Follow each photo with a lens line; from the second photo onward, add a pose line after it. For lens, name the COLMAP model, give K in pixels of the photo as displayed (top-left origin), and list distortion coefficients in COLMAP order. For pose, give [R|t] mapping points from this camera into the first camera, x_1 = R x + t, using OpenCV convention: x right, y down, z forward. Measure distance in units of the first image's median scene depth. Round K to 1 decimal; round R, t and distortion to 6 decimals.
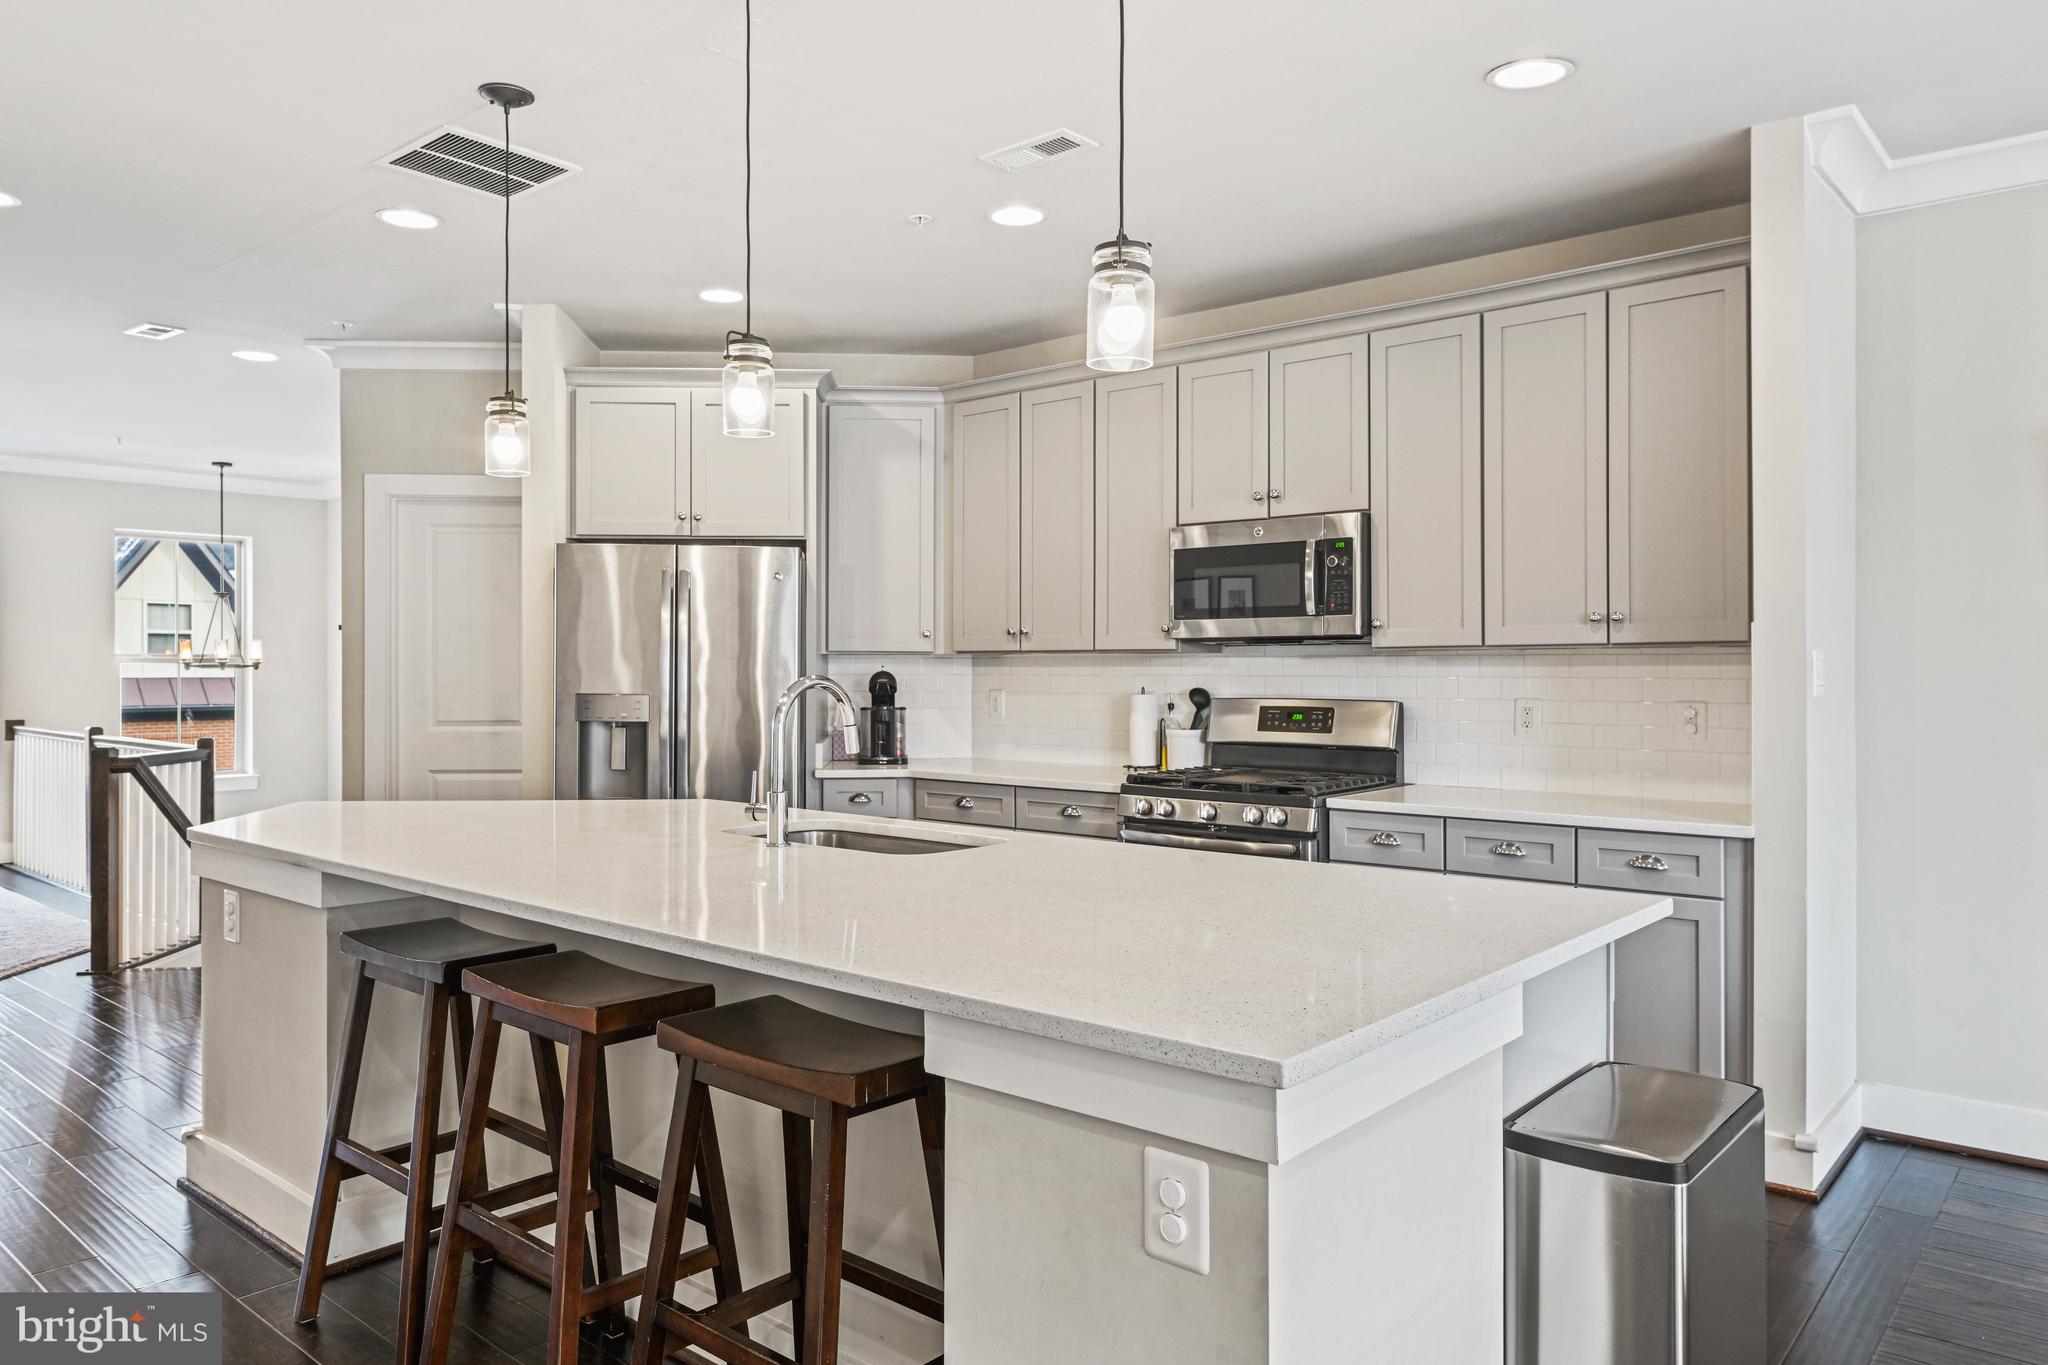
lens RADIAL K [[1366.7, 0, 1024.0], [0, 1366.7, 682.5], [0, 0, 1]] dist [-0.003068, 0.000189]
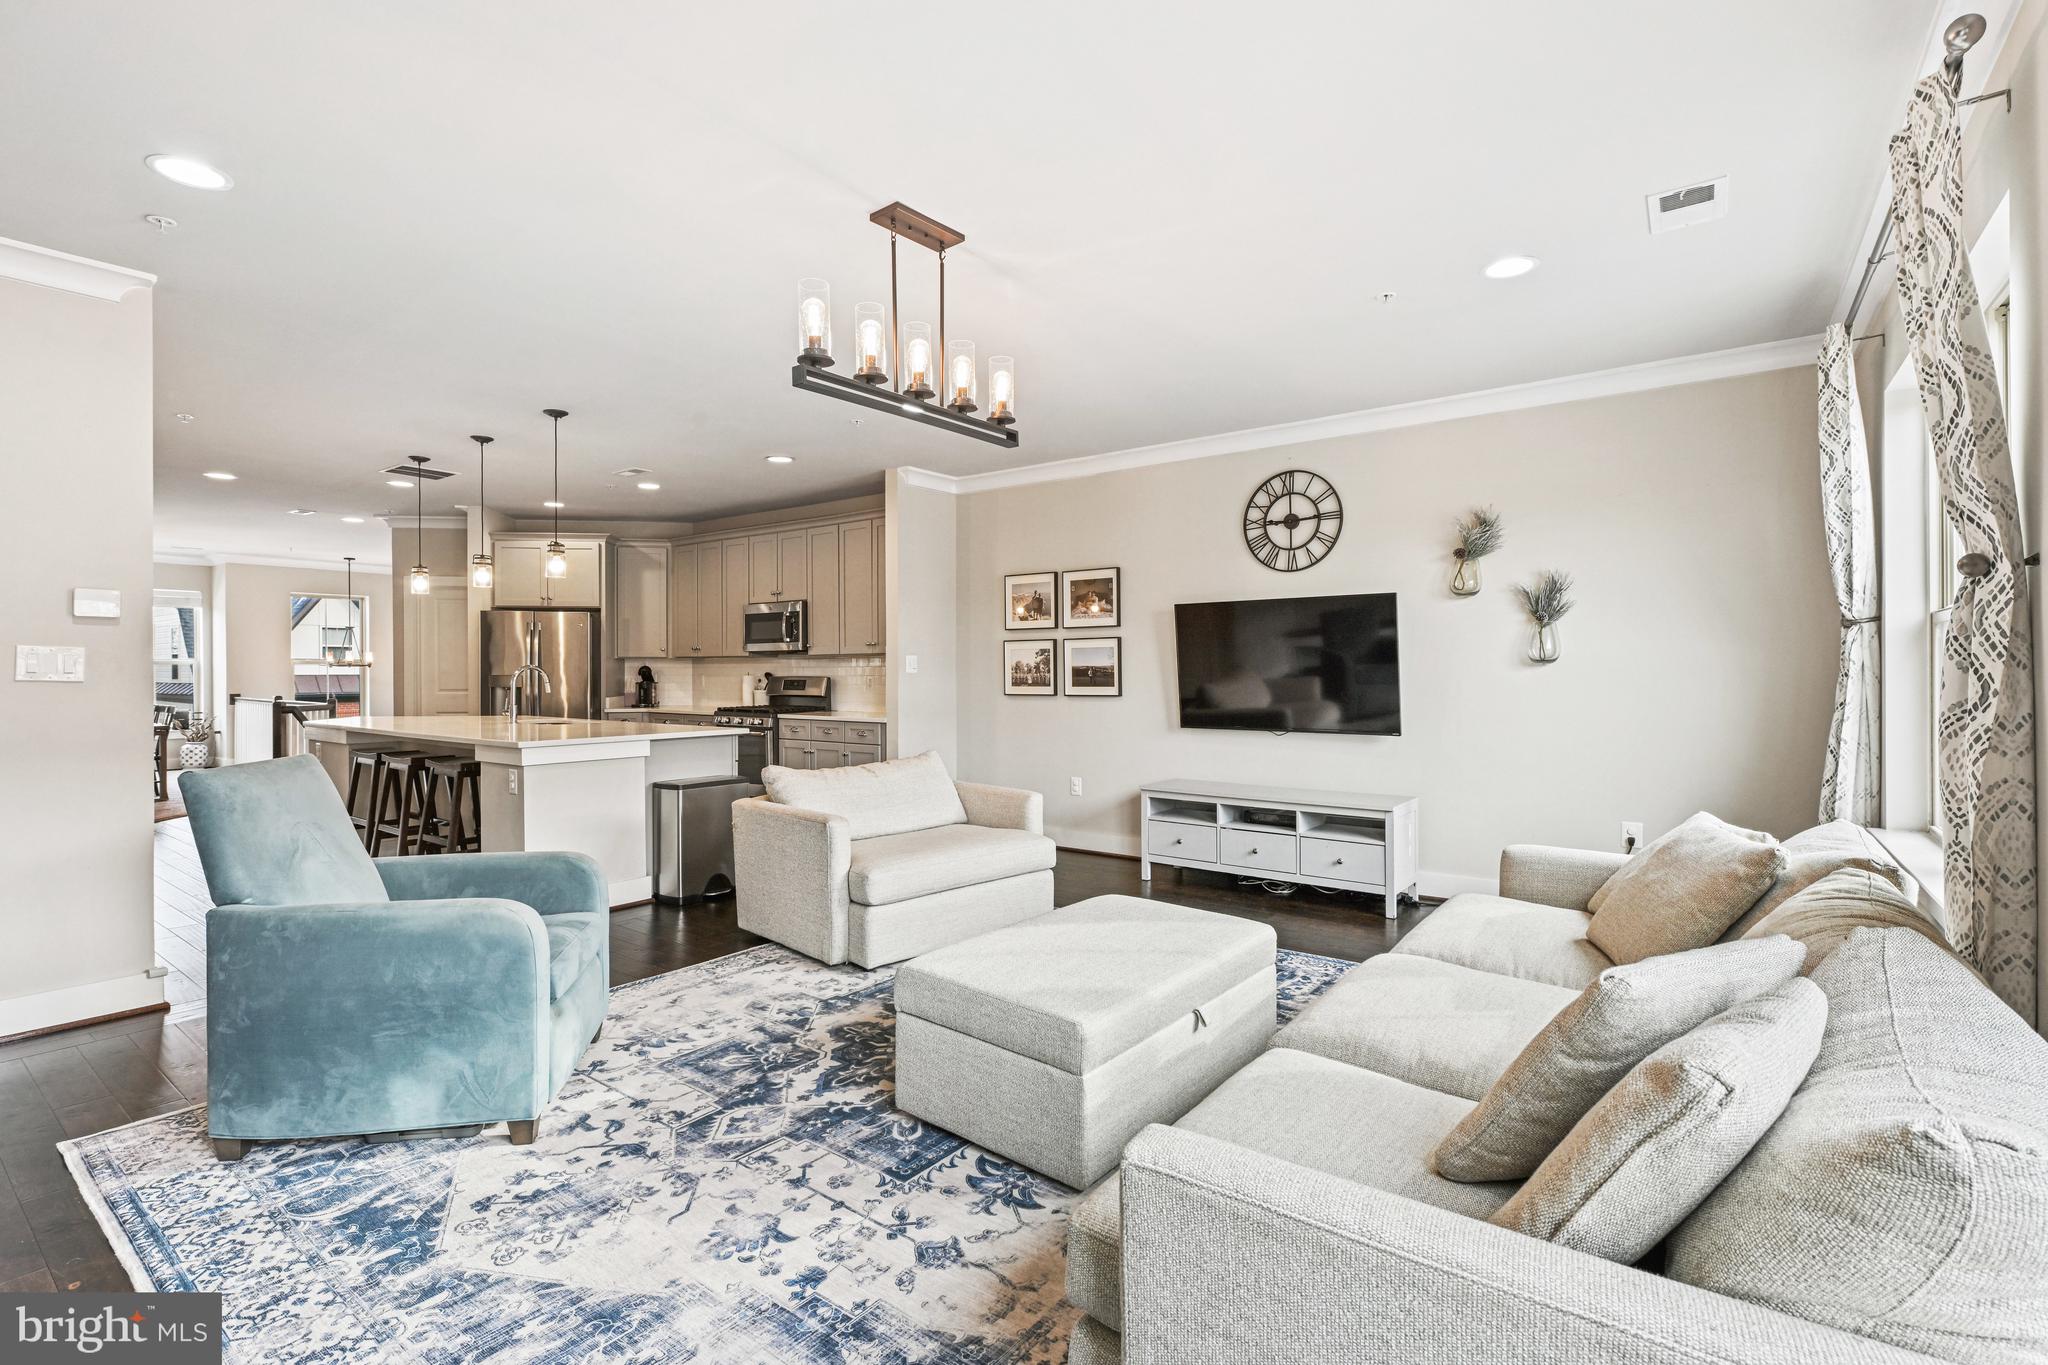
lens RADIAL K [[928.4, 0, 1024.0], [0, 928.4, 682.5], [0, 0, 1]] dist [-0.001205, -0.000115]
pose [[0.997841, 0.000377, 0.065669, 0.507078], [-0.000379, 1.000000, 0.000014, 0.022747], [-0.065669, -0.000039, 0.997841, -0.675120]]
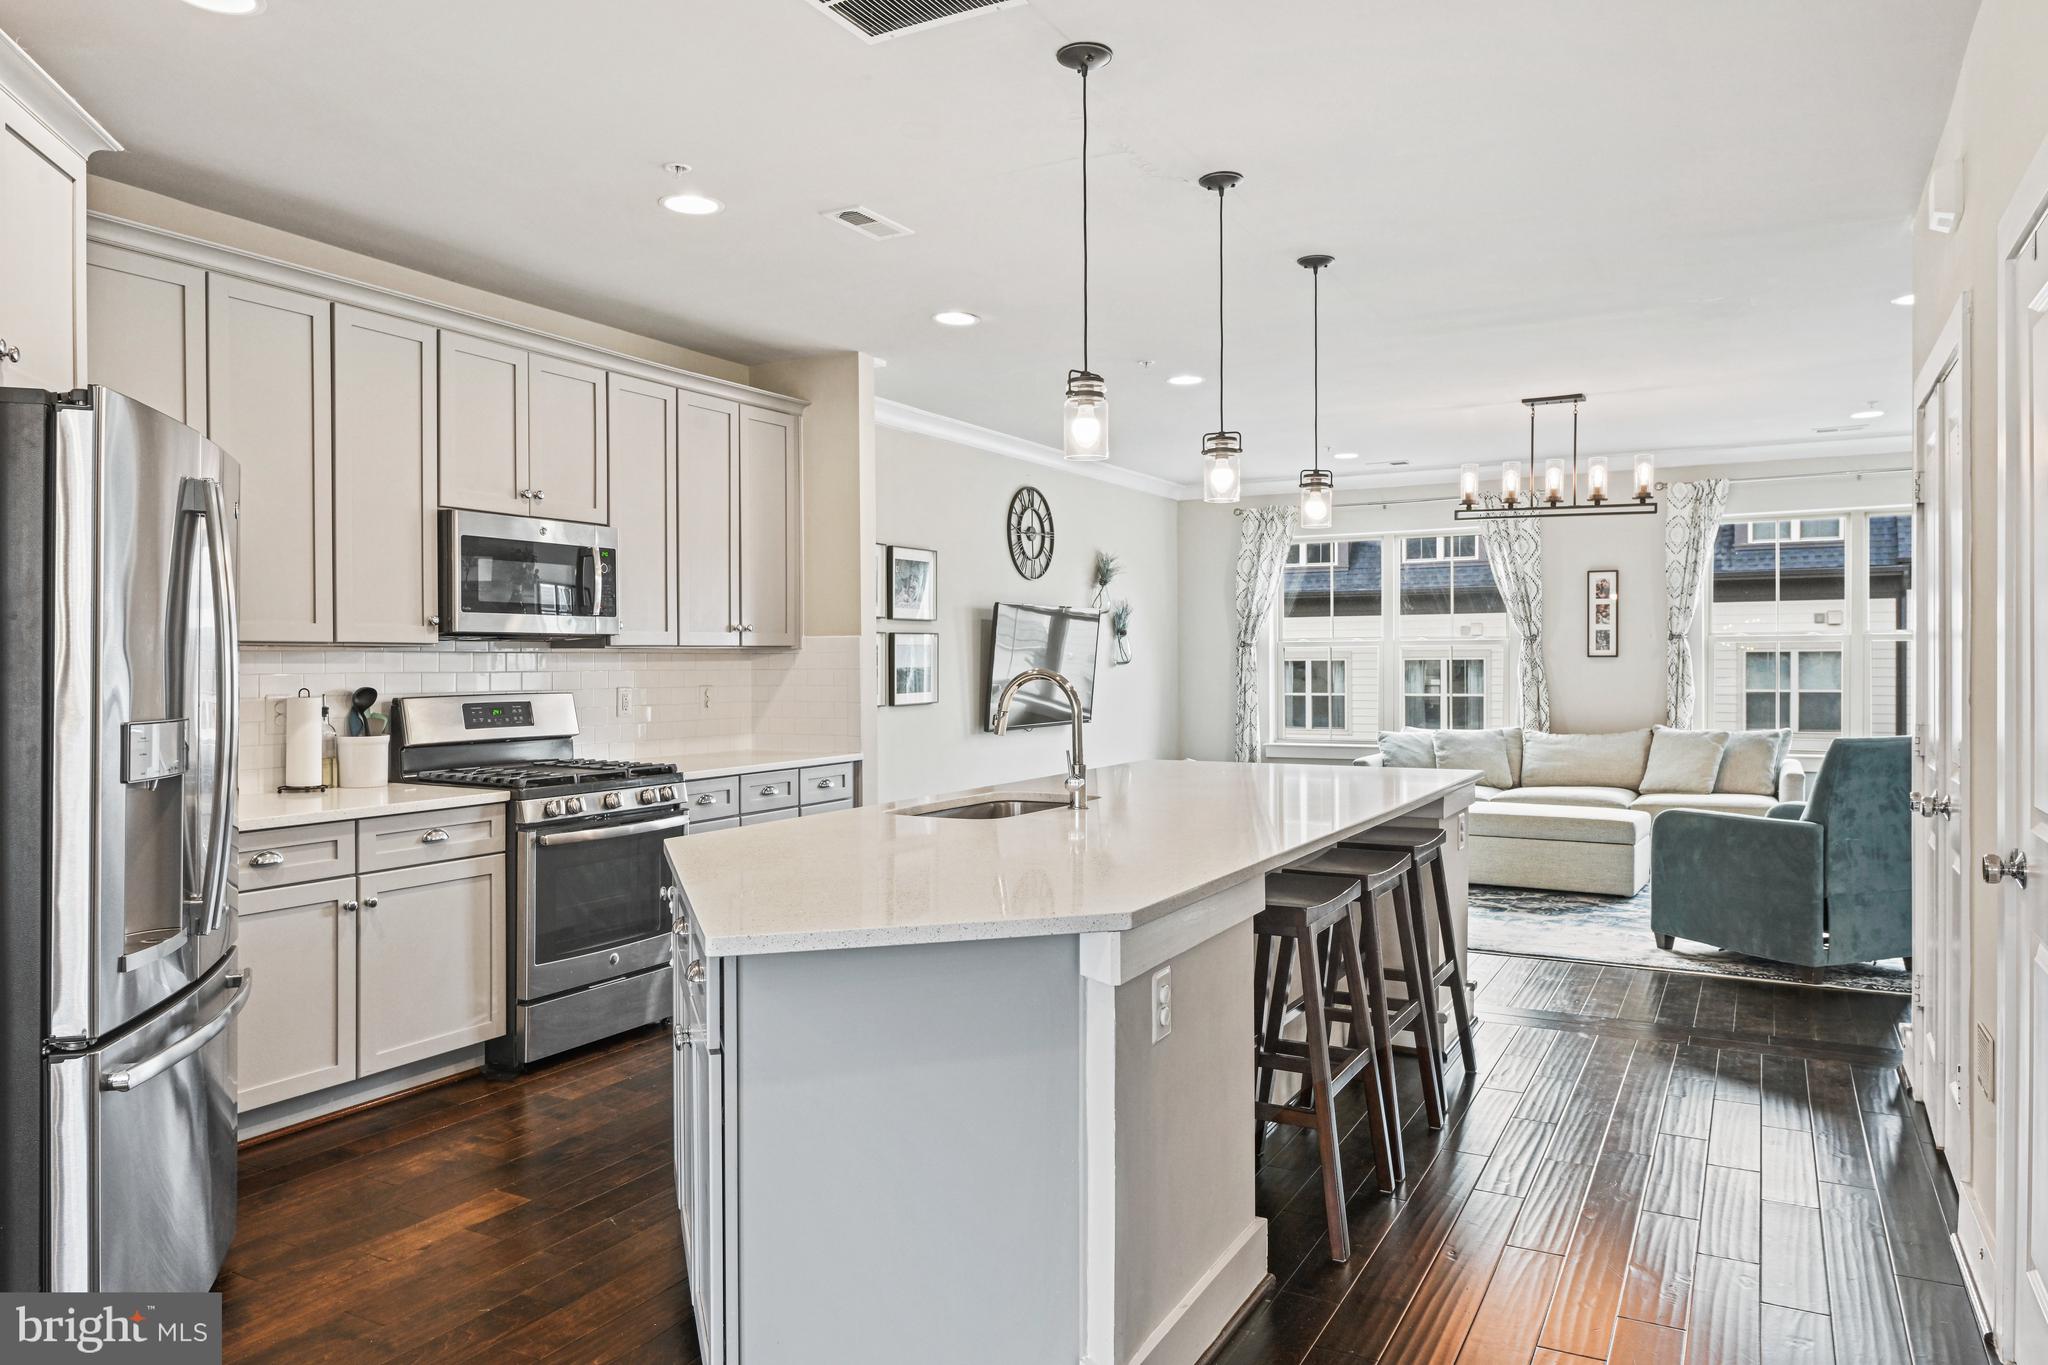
lens RADIAL K [[1366.7, 0, 1024.0], [0, 1366.7, 682.5], [0, 0, 1]] dist [-0.003068, 0.000189]
pose [[-0.208310, -0.006851, 0.978039, -0.821669], [0.026080, 0.999581, 0.012557, 0.000308], [-0.977715, 0.028123, -0.208044, 0.790581]]
